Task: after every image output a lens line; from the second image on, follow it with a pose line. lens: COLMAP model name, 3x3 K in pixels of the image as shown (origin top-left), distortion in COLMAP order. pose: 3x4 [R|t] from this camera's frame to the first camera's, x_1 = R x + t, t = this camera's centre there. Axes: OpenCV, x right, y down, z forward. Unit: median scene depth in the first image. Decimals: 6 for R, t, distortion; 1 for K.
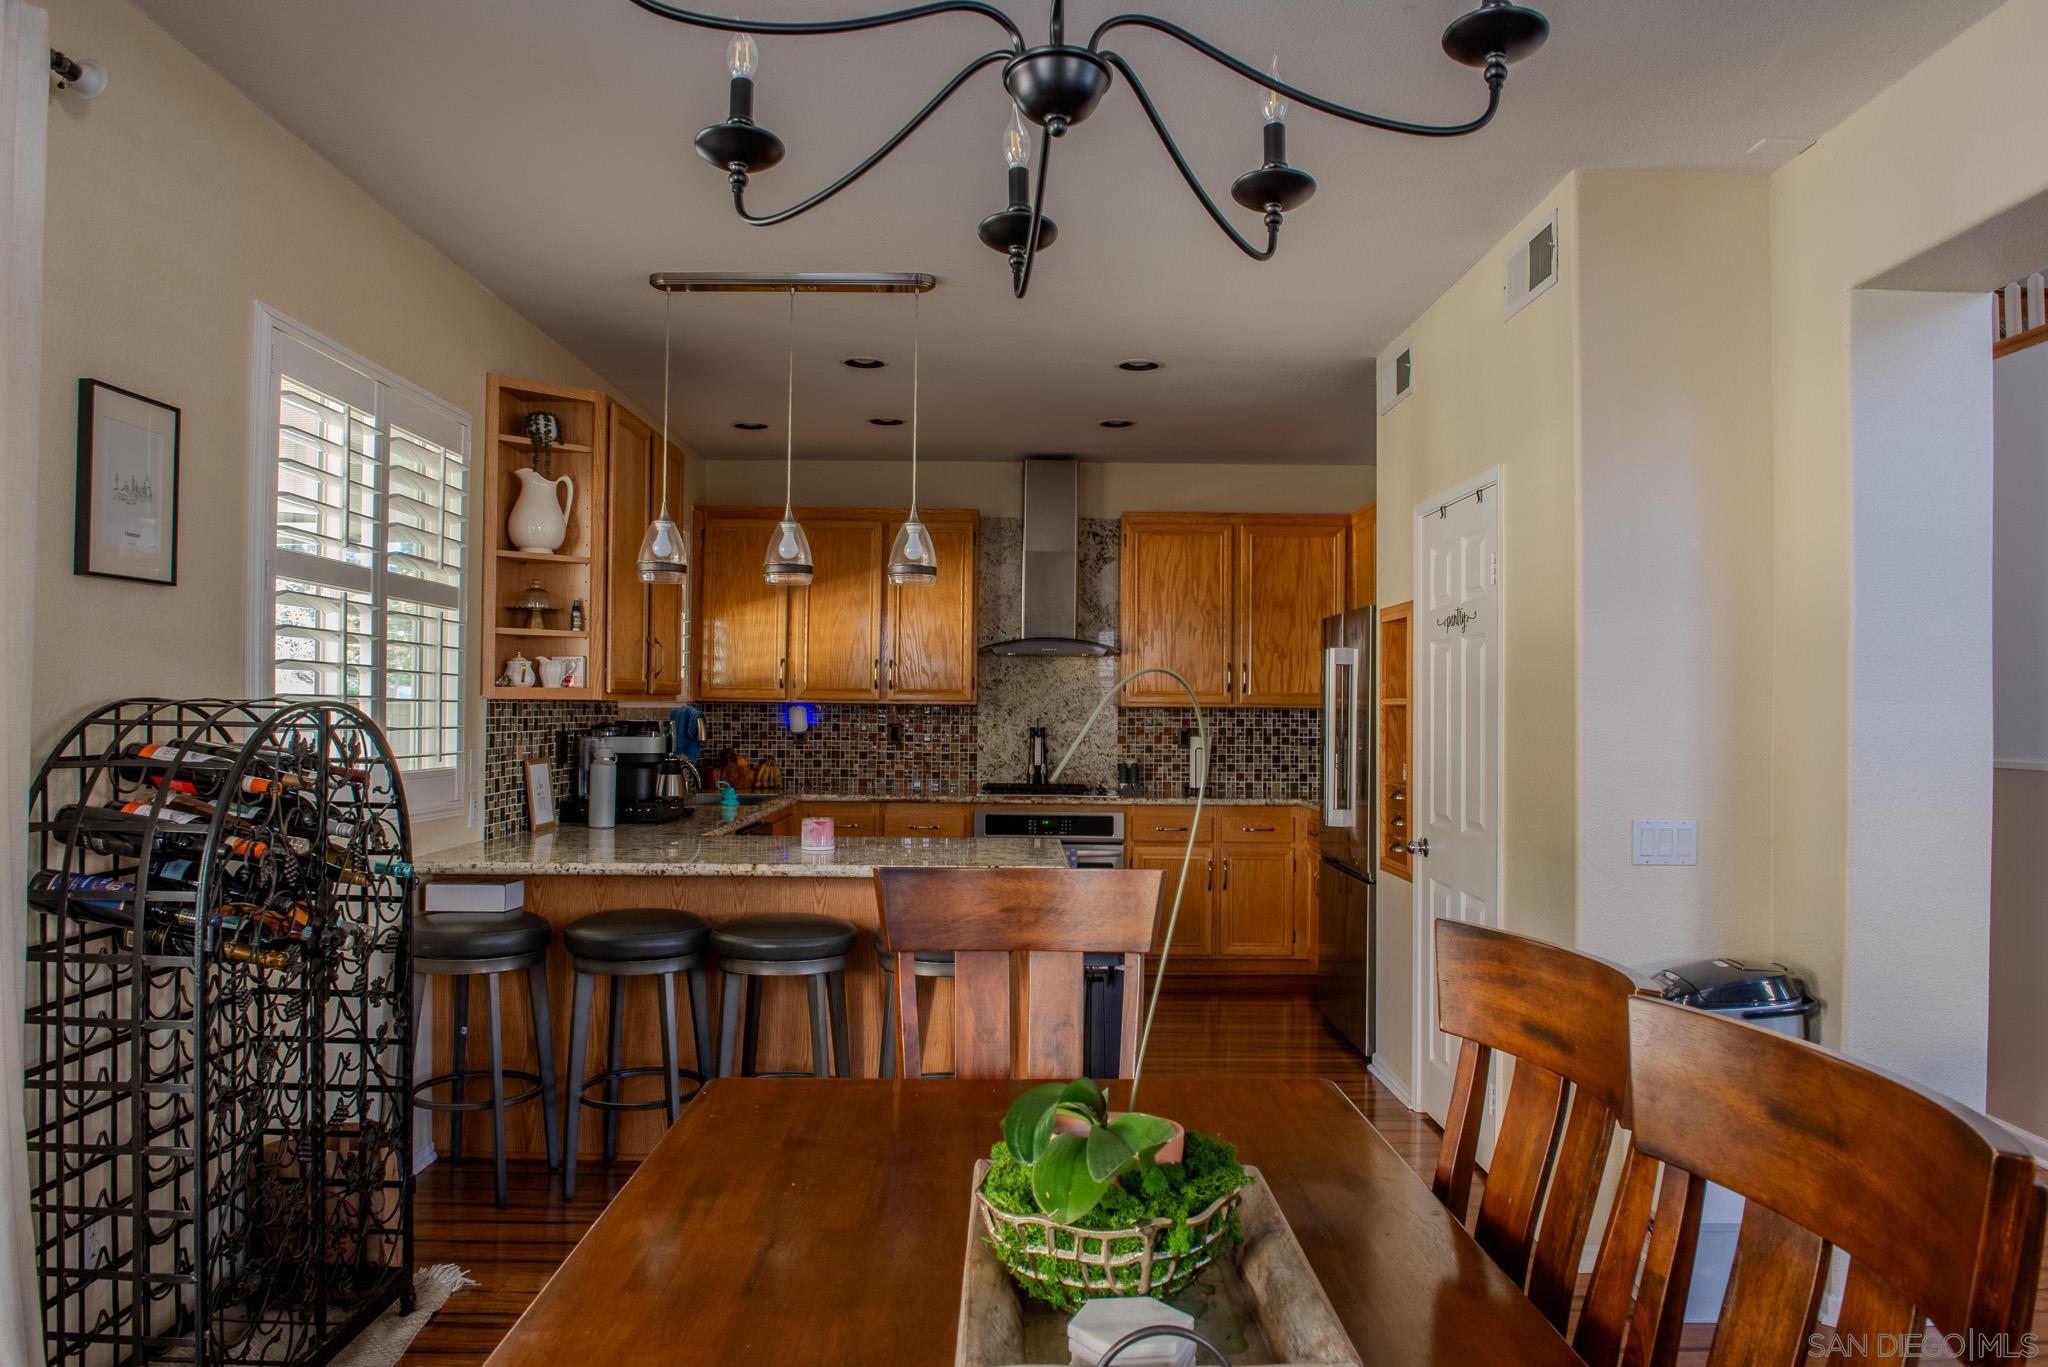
lens RADIAL K [[1403.3, 0, 1024.8], [0, 1403.3, 686.0], [0, 0, 1]] dist [-0.045888, -0.006860]
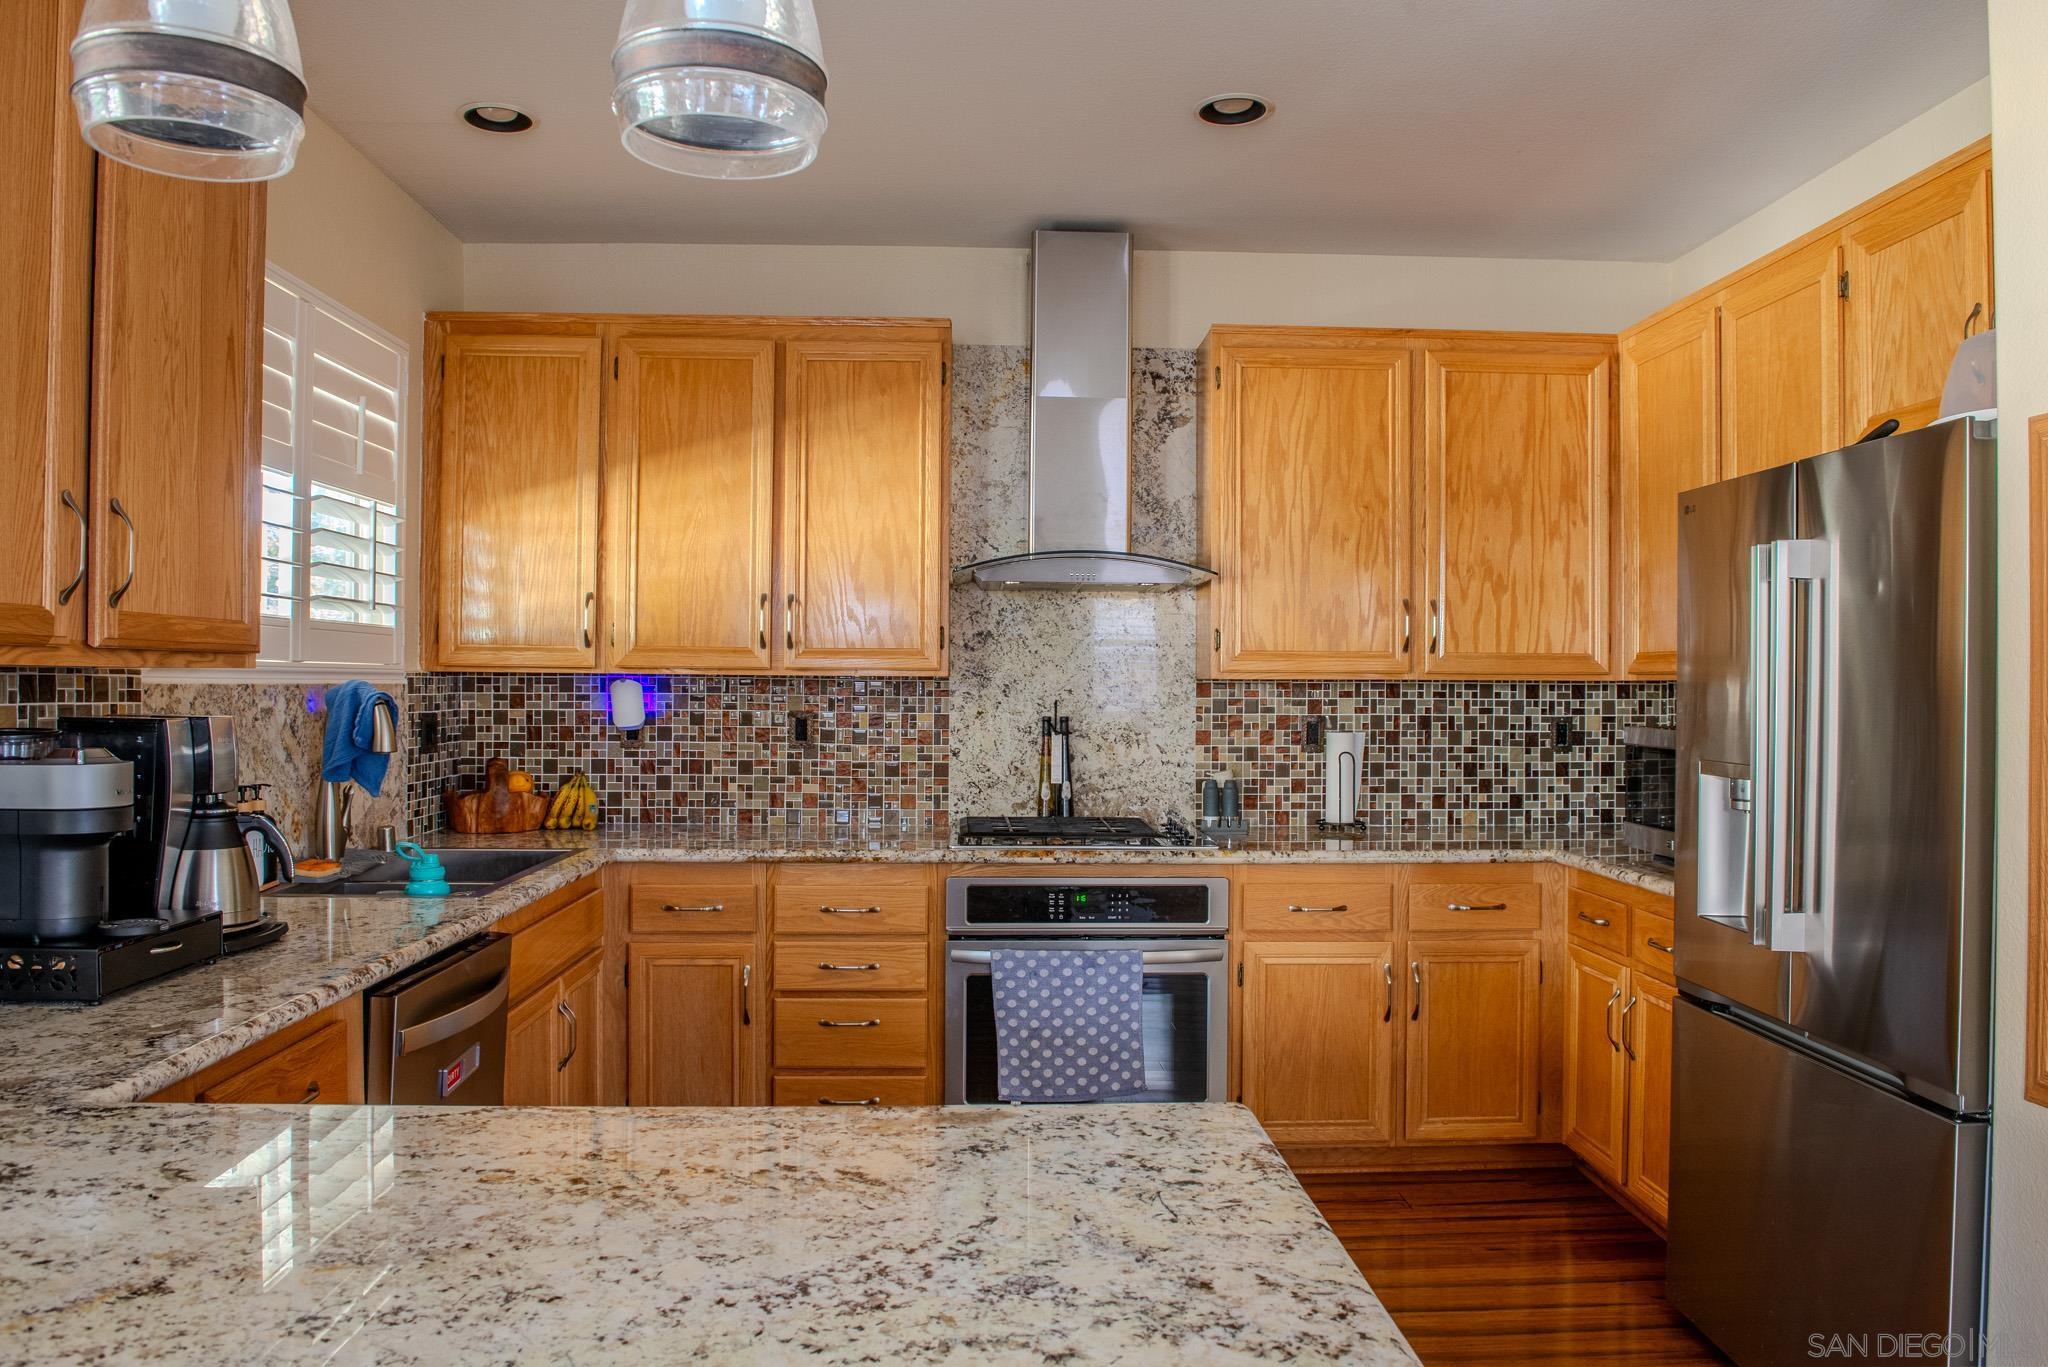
lens RADIAL K [[1403.3, 0, 1023.1], [0, 1403.3, 679.8], [0, 0, 1]] dist [-0.045888, -0.006860]
pose [[0.999506, -0.003328, 0.031260, -0.021714], [0.002908, 0.999905, 0.013481, 0.007061], [-0.031301, -0.013383, 0.999420, 0.440935]]
